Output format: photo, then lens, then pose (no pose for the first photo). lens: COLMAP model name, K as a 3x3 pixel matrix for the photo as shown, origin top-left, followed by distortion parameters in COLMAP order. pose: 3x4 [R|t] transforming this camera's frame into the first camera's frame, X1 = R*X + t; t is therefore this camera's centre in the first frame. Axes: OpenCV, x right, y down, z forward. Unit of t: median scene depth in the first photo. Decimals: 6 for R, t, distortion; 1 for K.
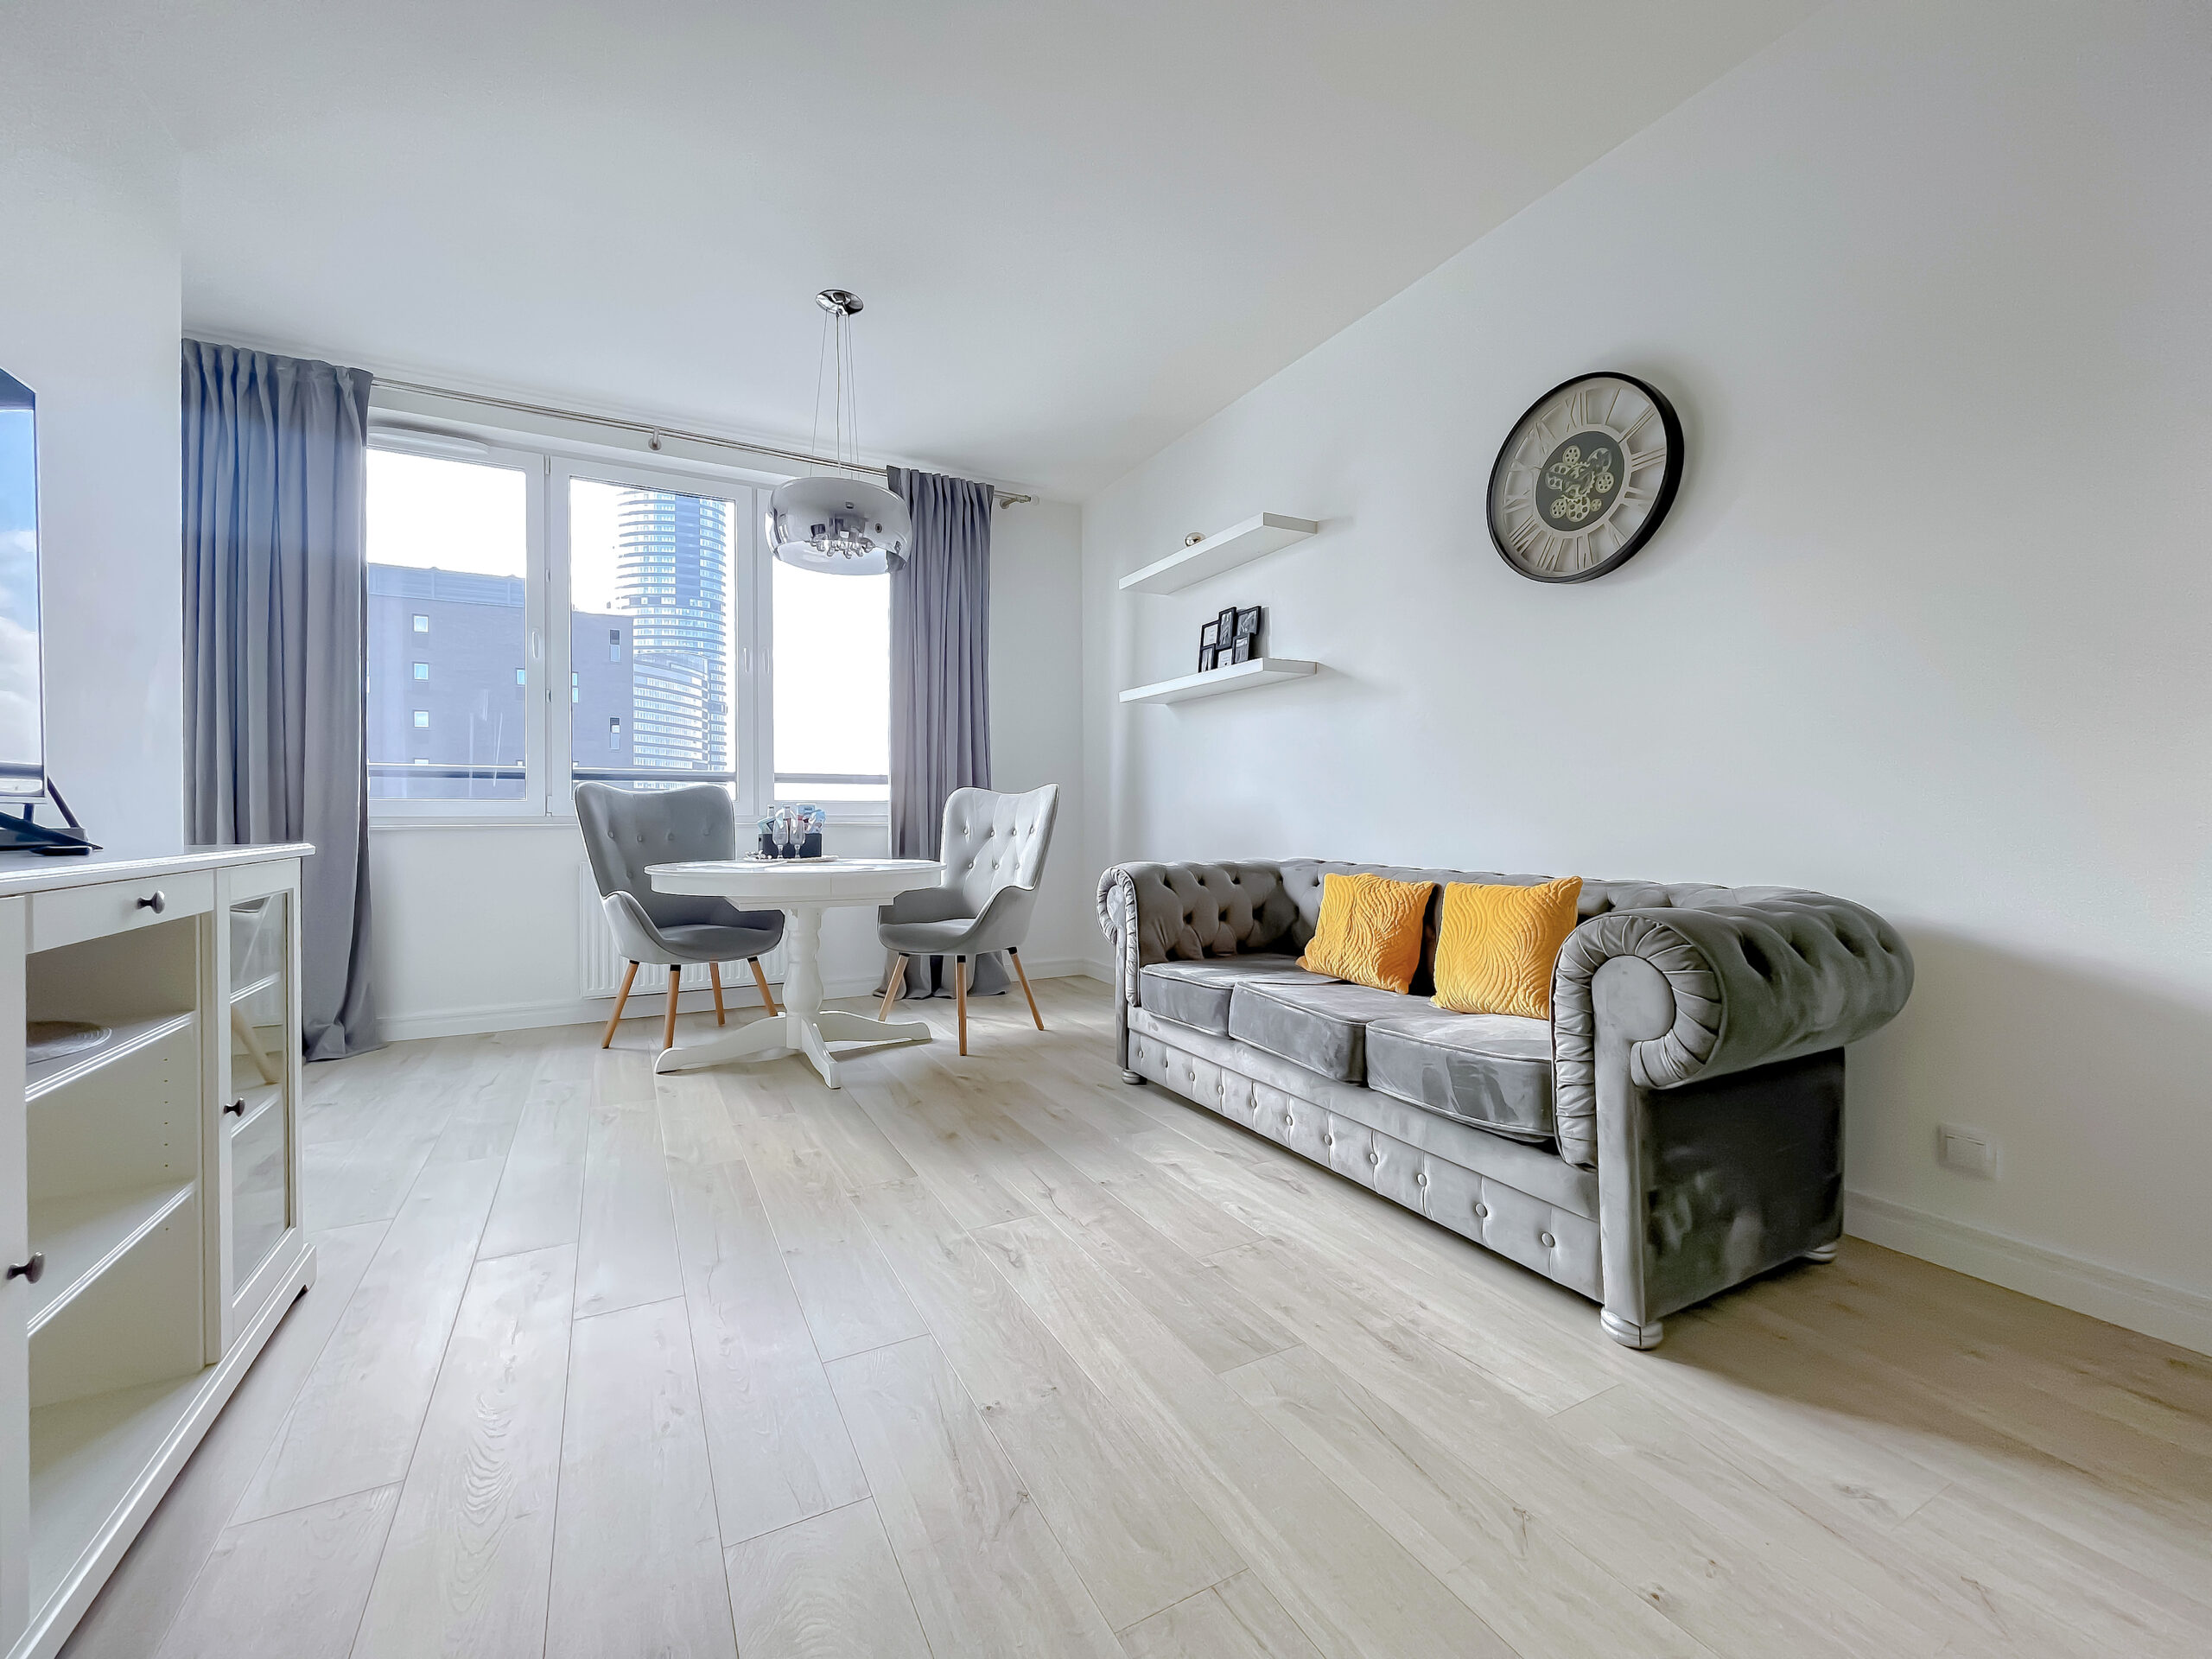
lens RADIAL K [[909.2, 0, 1103.2], [0, 909.2, 816.9], [0, 0, 1]] dist [-0.007187, -0.000135]
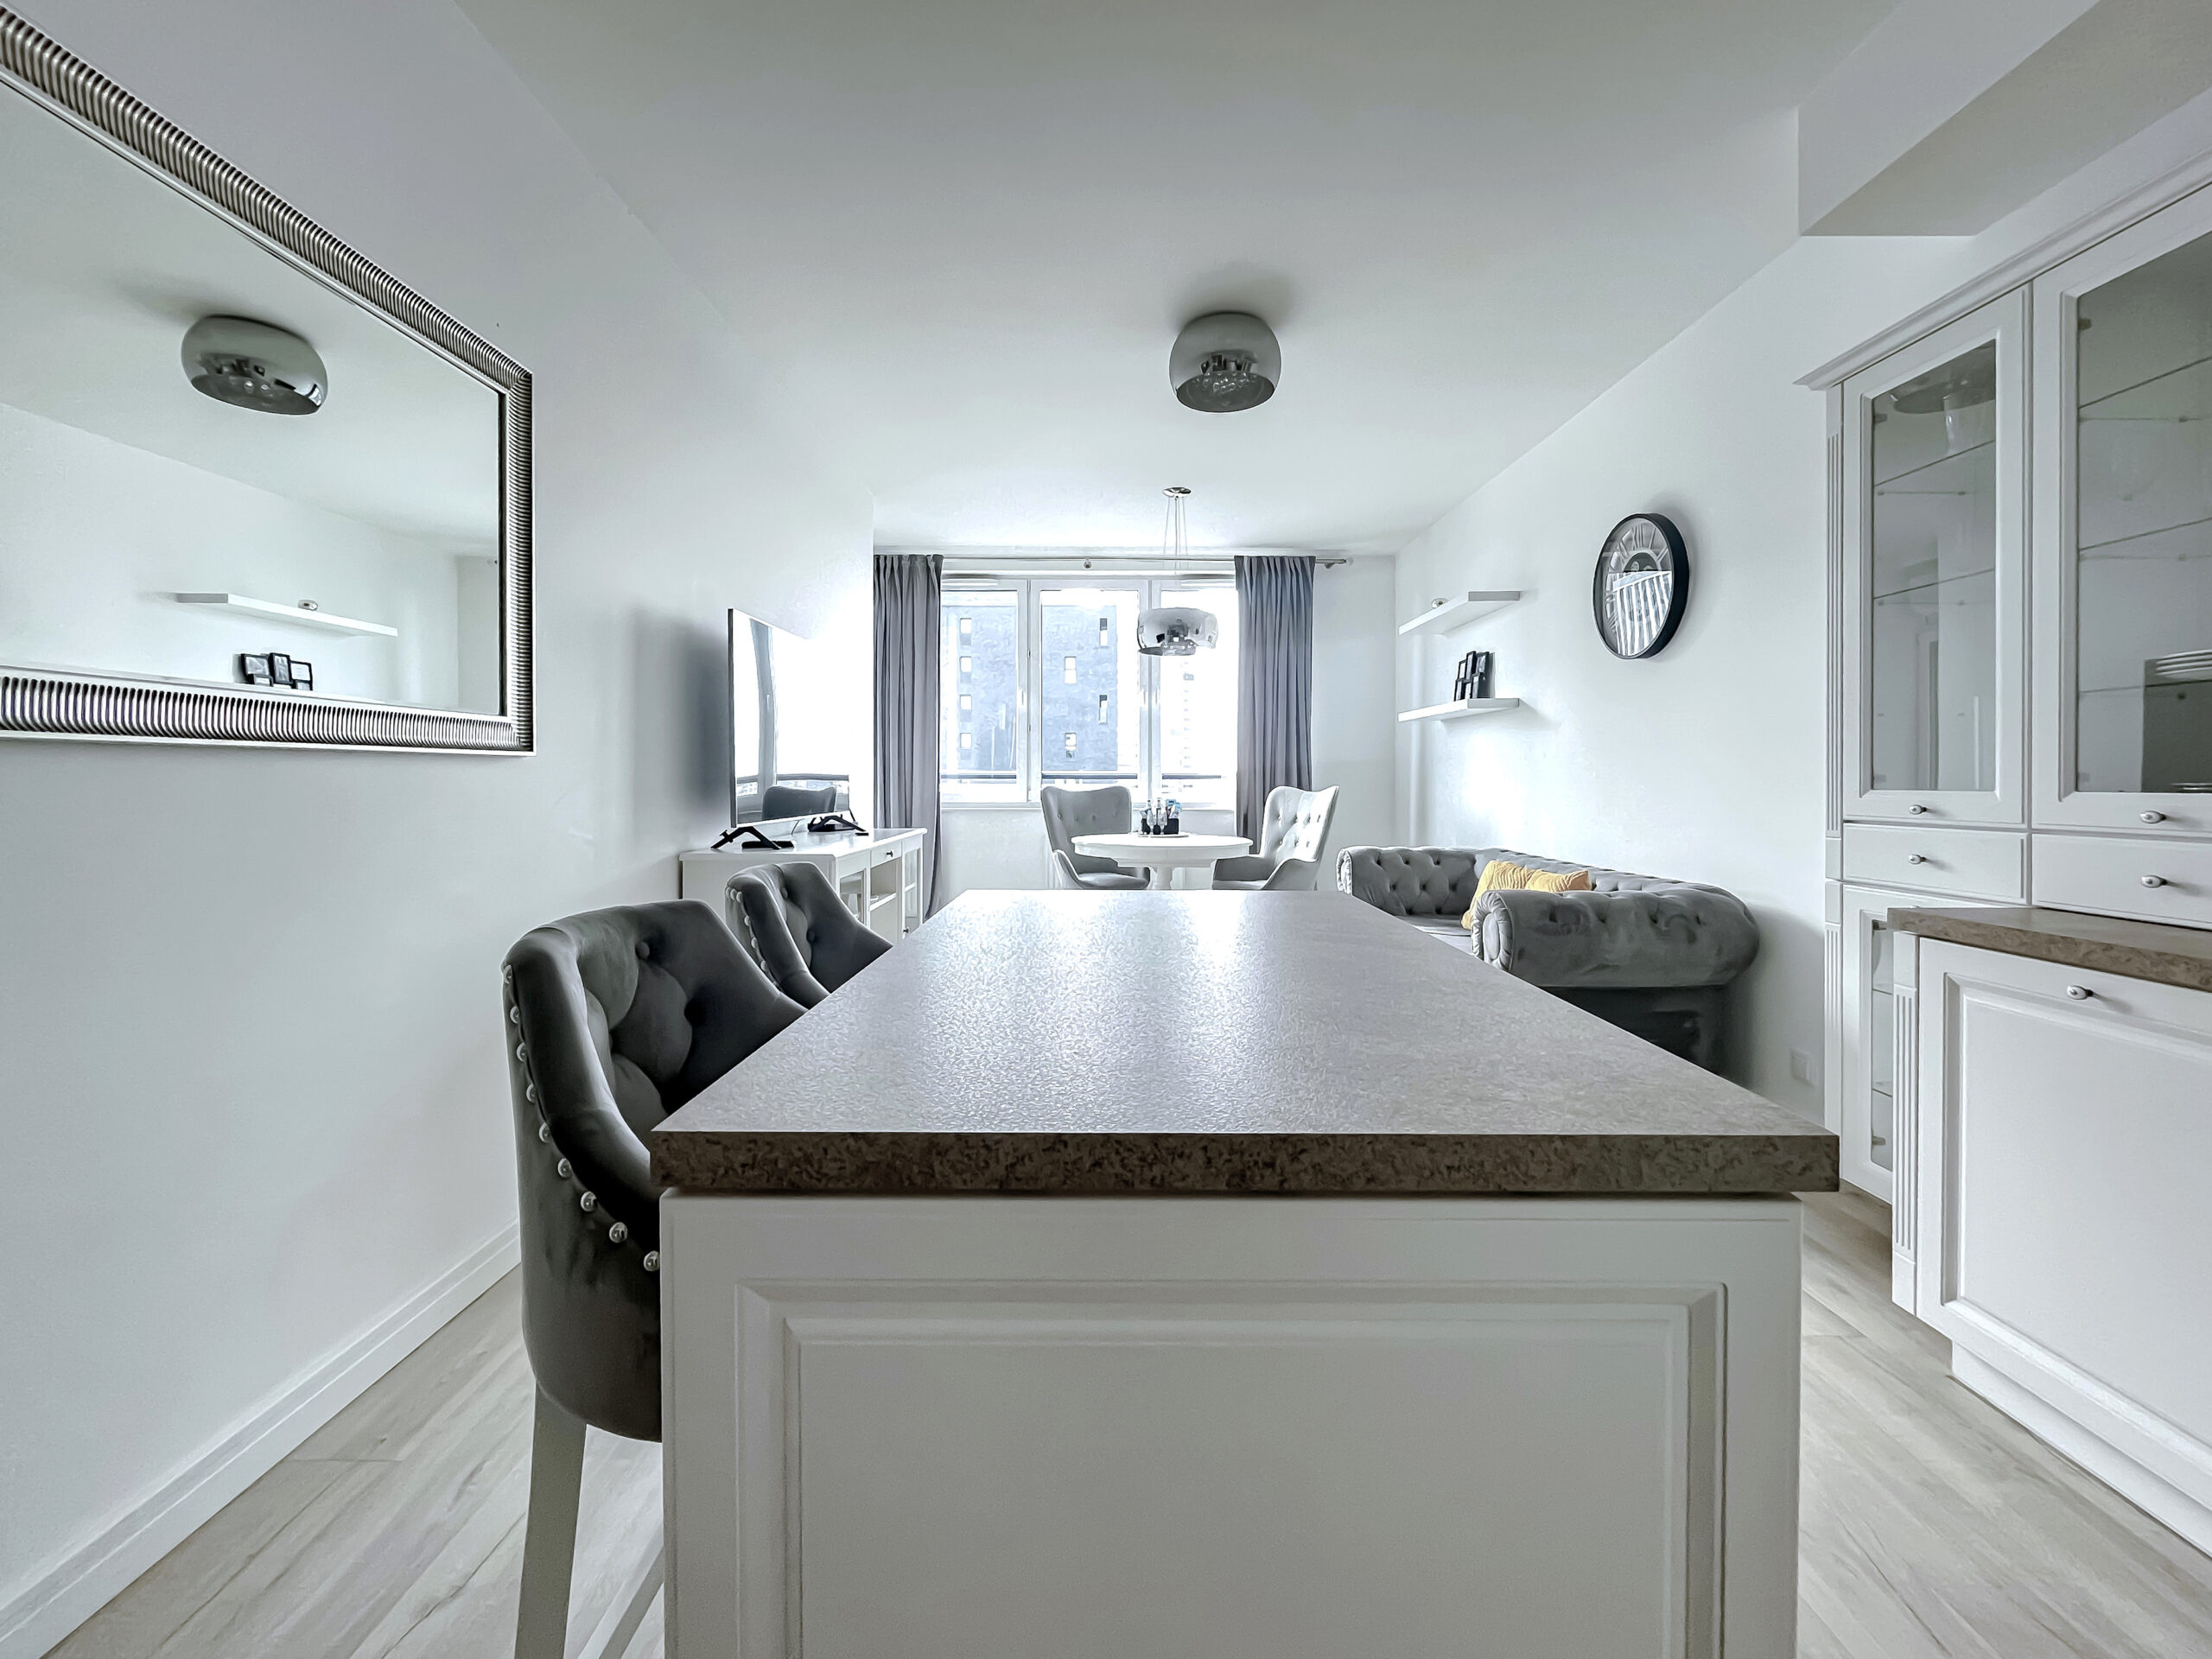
lens RADIAL K [[927.3, 0, 1105.5], [0, 927.3, 773.7], [0, 0, 1]] dist [-0.001076, -0.000703]
pose [[0.879408, 0.001587, -0.476065, 0.389396], [-0.004406, 0.999979, -0.004805, -0.059259], [0.476048, 0.006324, 0.879397, -0.513651]]
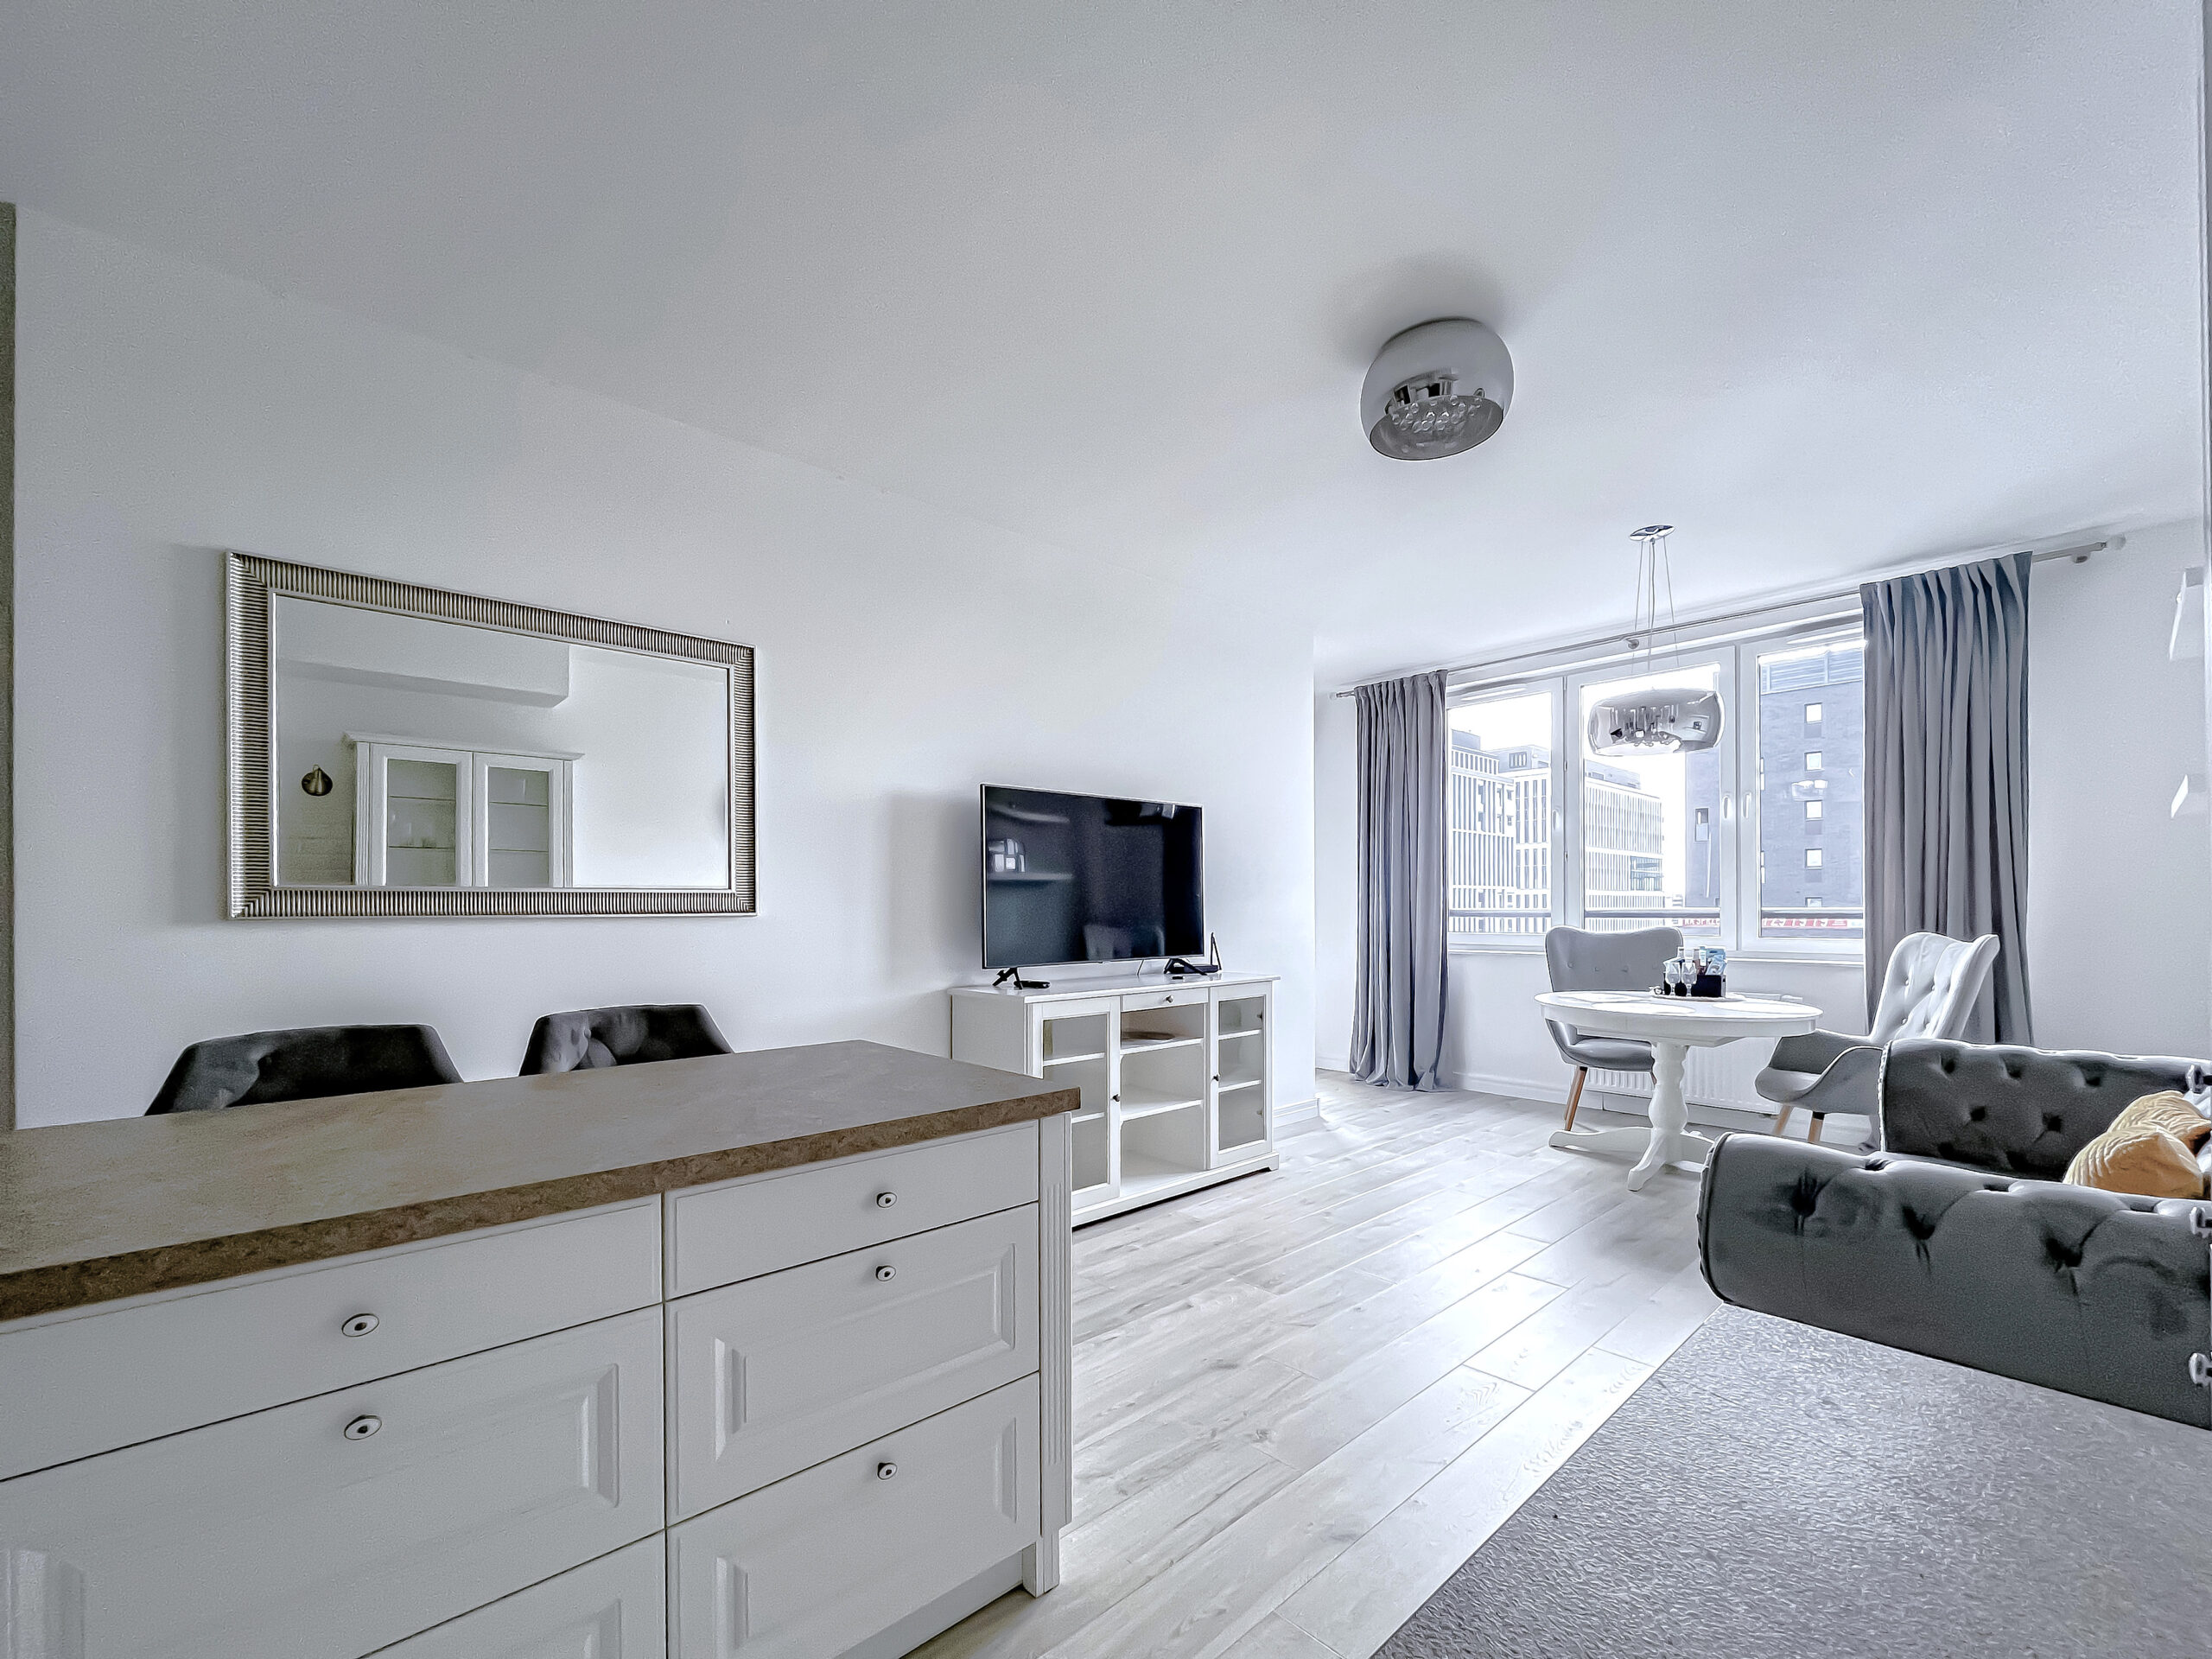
lens RADIAL K [[931.0, 0, 1098.4], [0, 931.0, 901.3], [0, 0, 1]] dist [-0.001503, -0.000219]
pose [[0.237385, -0.005200, -0.971402, 0.729988], [0.003445, 0.999984, -0.004512, -0.083433], [0.971410, -0.002275, 0.237399, 0.007548]]
